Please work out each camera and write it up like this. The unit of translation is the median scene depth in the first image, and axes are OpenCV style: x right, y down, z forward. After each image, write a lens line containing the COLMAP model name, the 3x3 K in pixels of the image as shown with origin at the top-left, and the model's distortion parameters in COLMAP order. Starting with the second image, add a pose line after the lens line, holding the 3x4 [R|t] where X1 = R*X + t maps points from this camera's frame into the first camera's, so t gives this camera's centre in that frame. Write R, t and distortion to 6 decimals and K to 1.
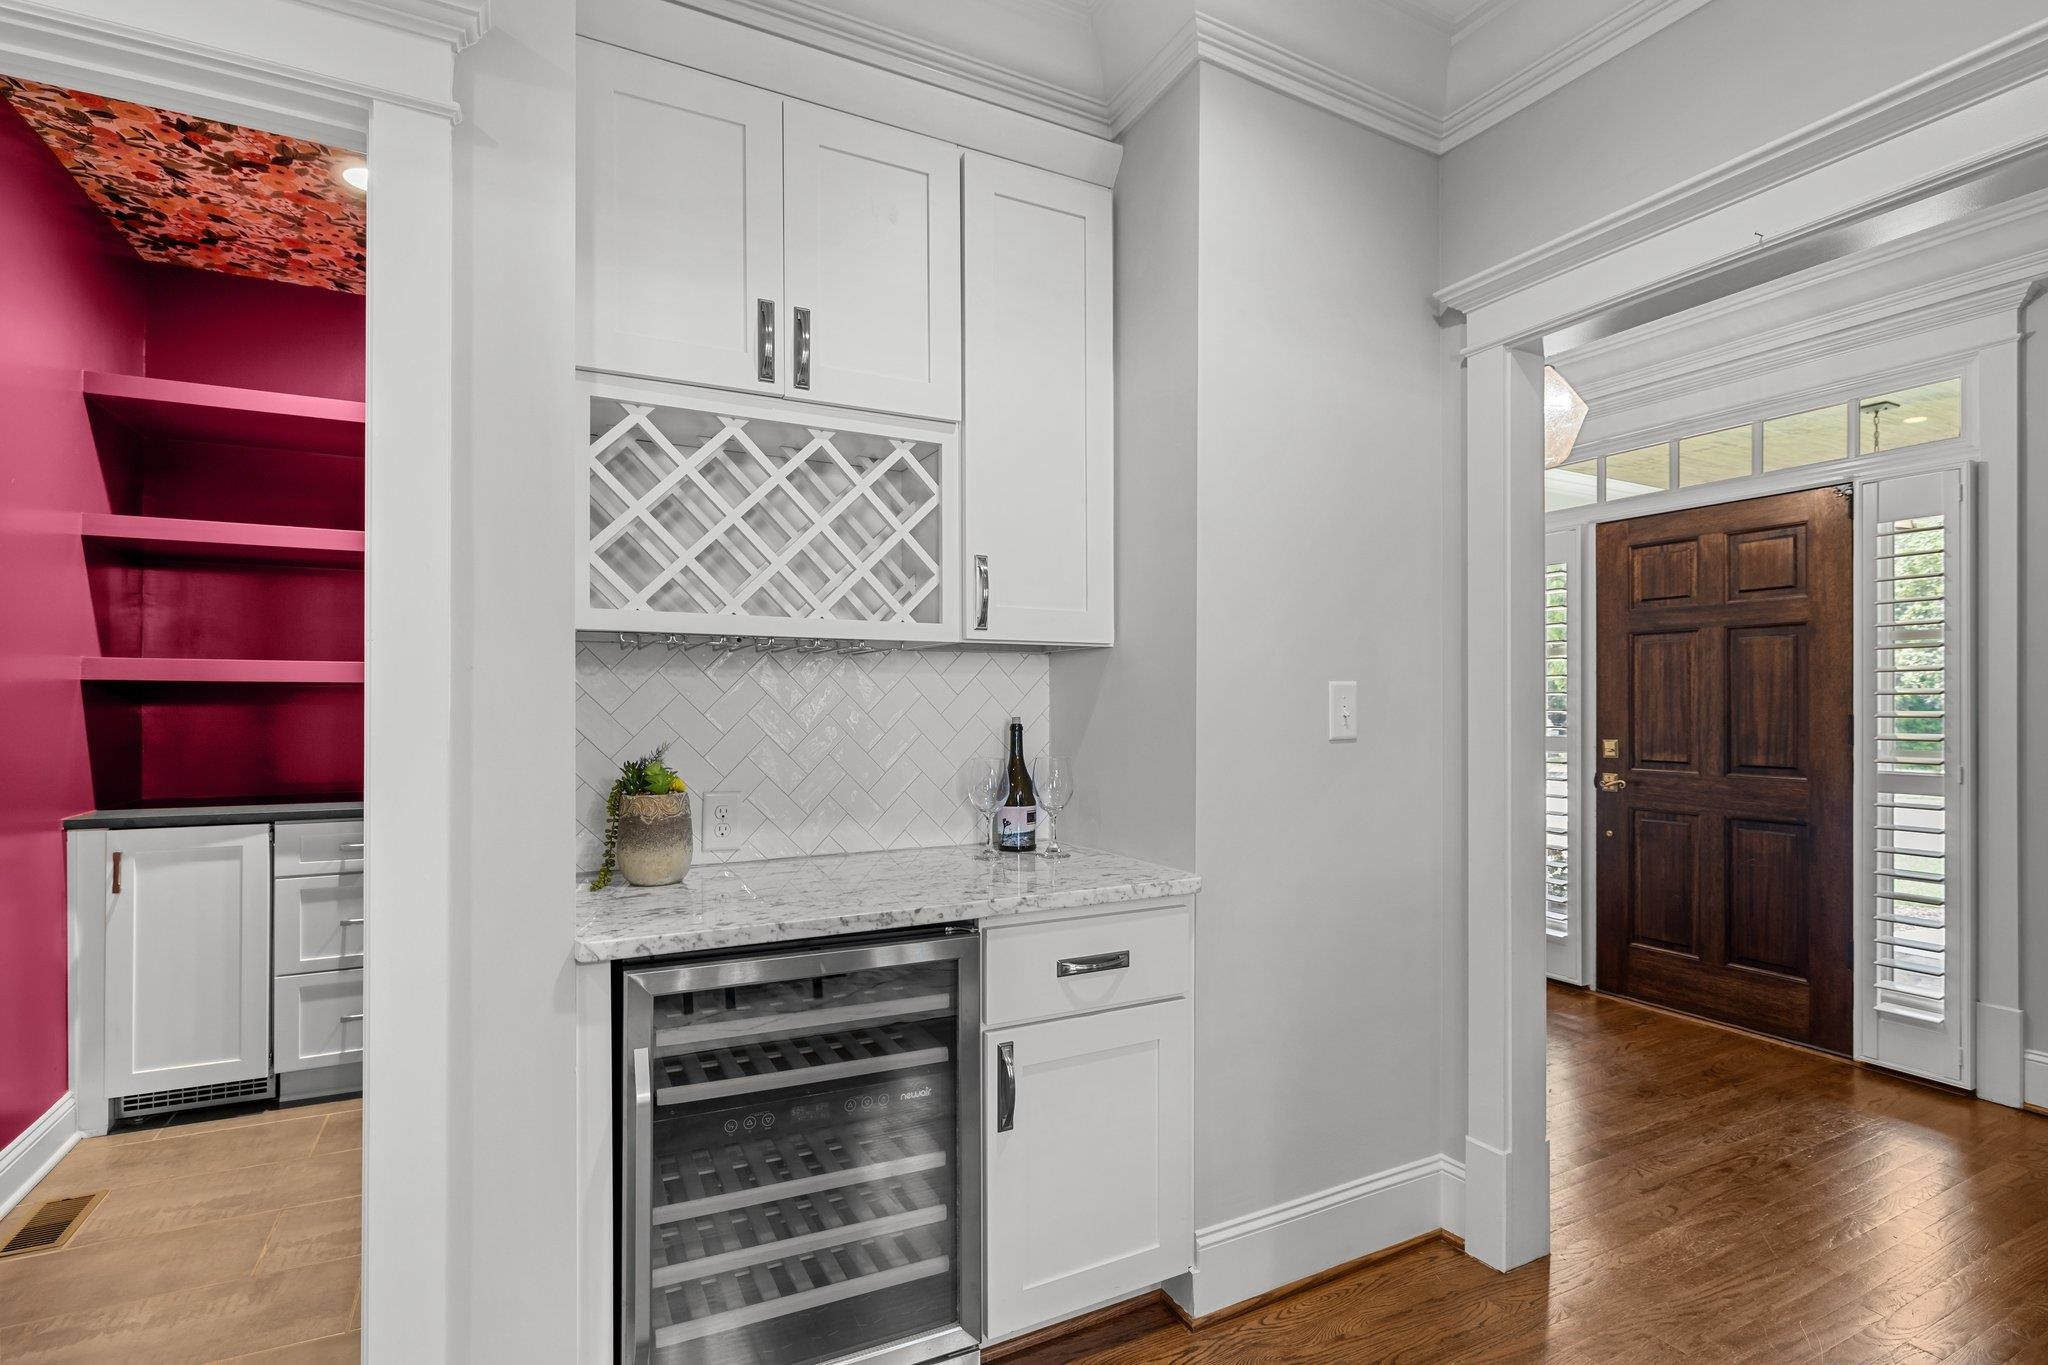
lens RADIAL K [[951.7, 0, 1021.9], [0, 951.7, 699.8], [0, 0, 1]] dist [-0.000192, 0.000844]
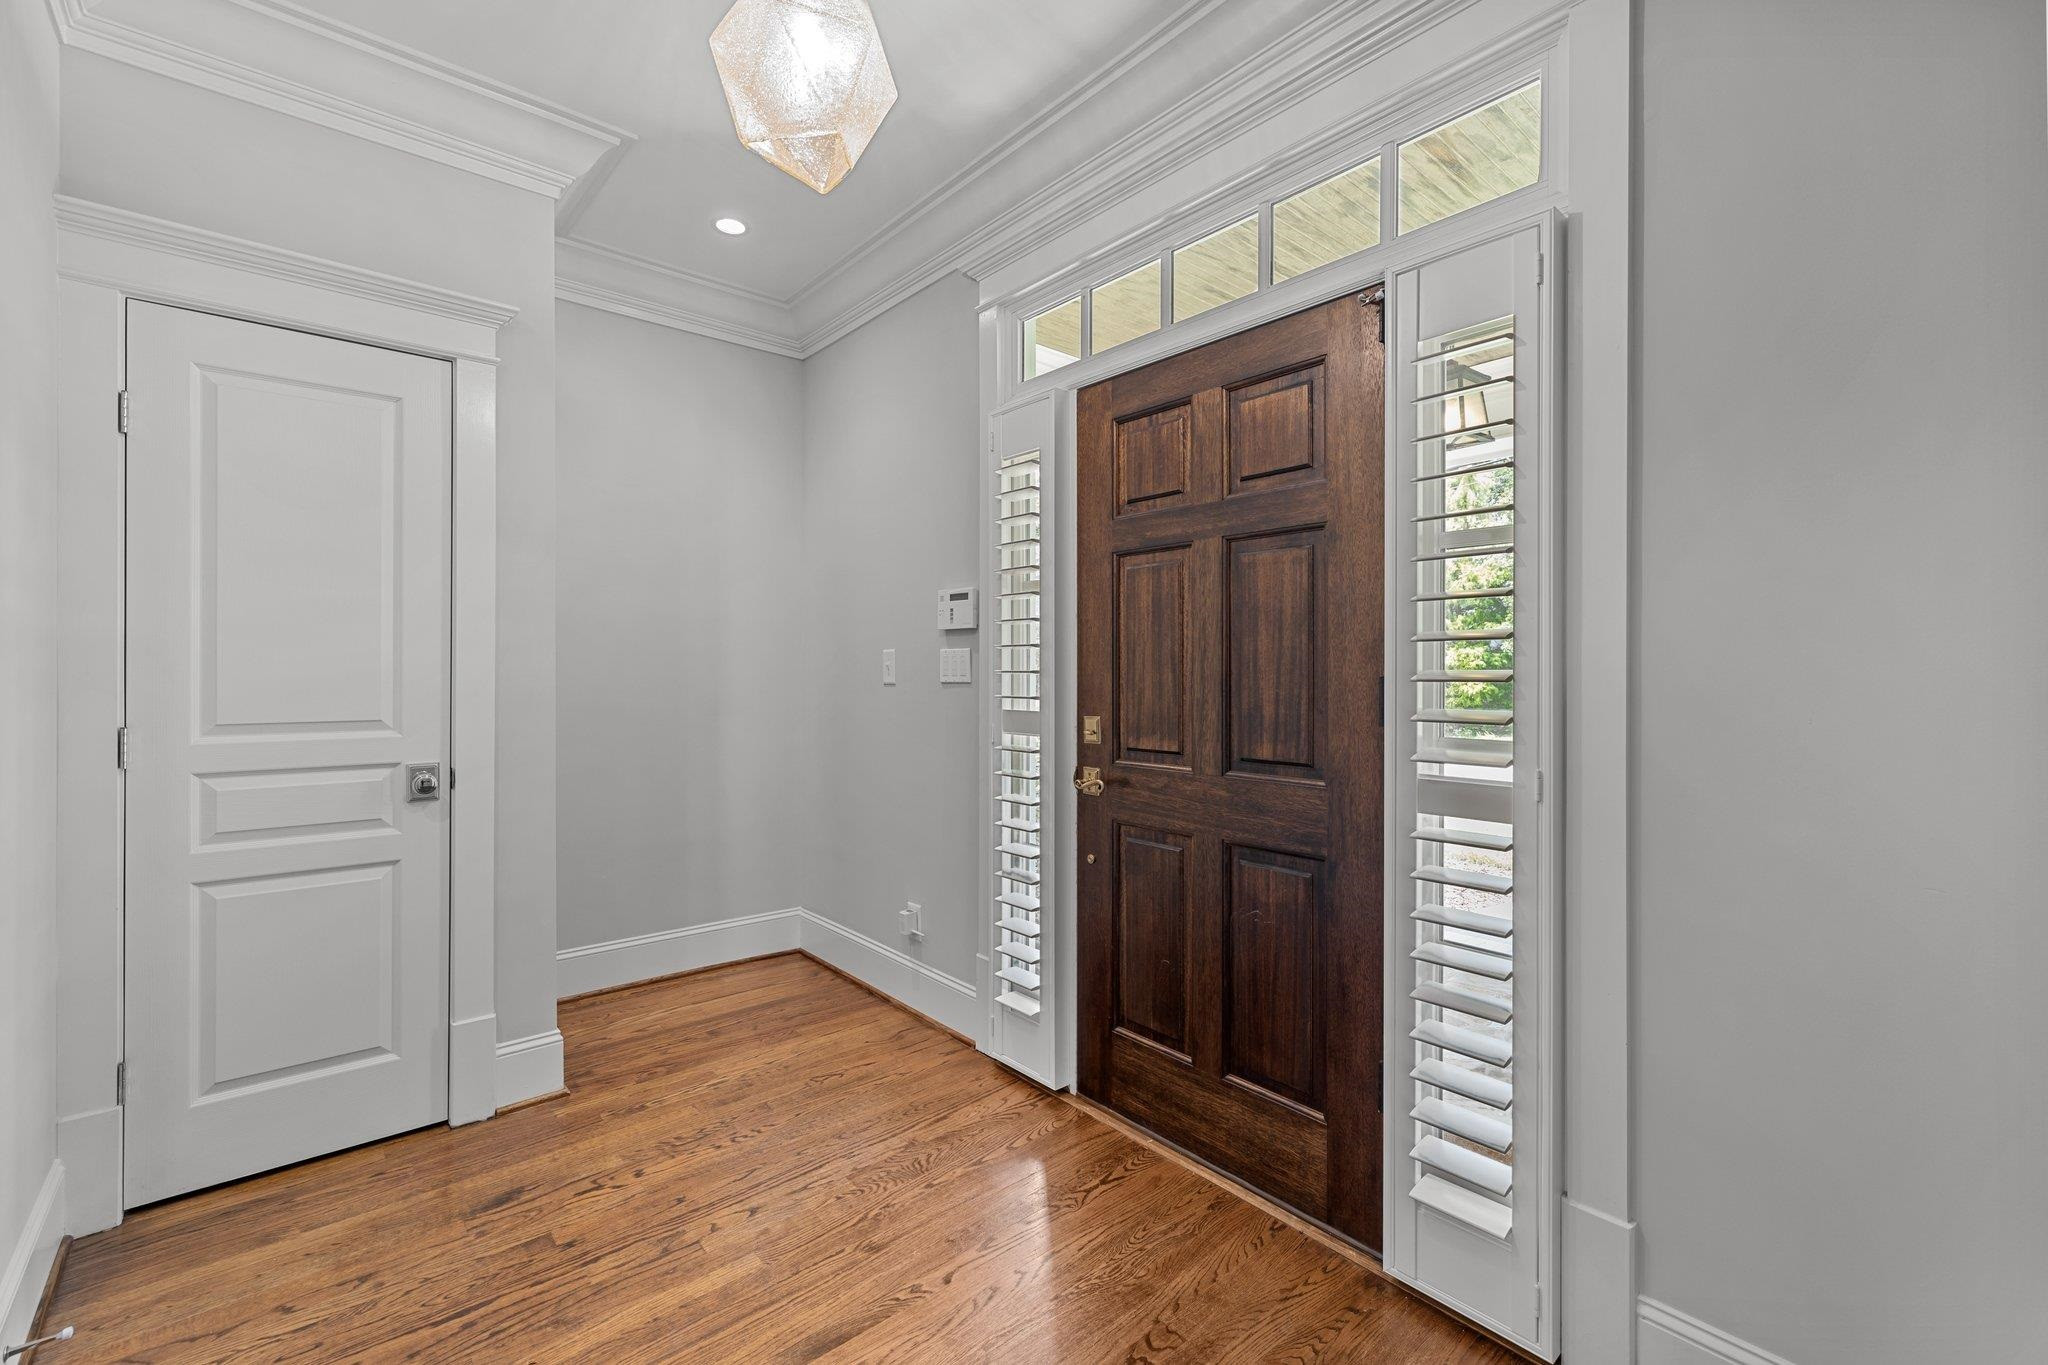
lens RADIAL K [[843.4, 0, 1018.4], [0, 843.4, 671.6], [0, 0, 1]] dist [0.000283, 0.000064]
pose [[0.972430, -0.005169, 0.233139, 0.479207], [0.003242, 0.999957, 0.008648, 0.006494], [-0.233174, -0.007653, 0.972405, 0.492922]]
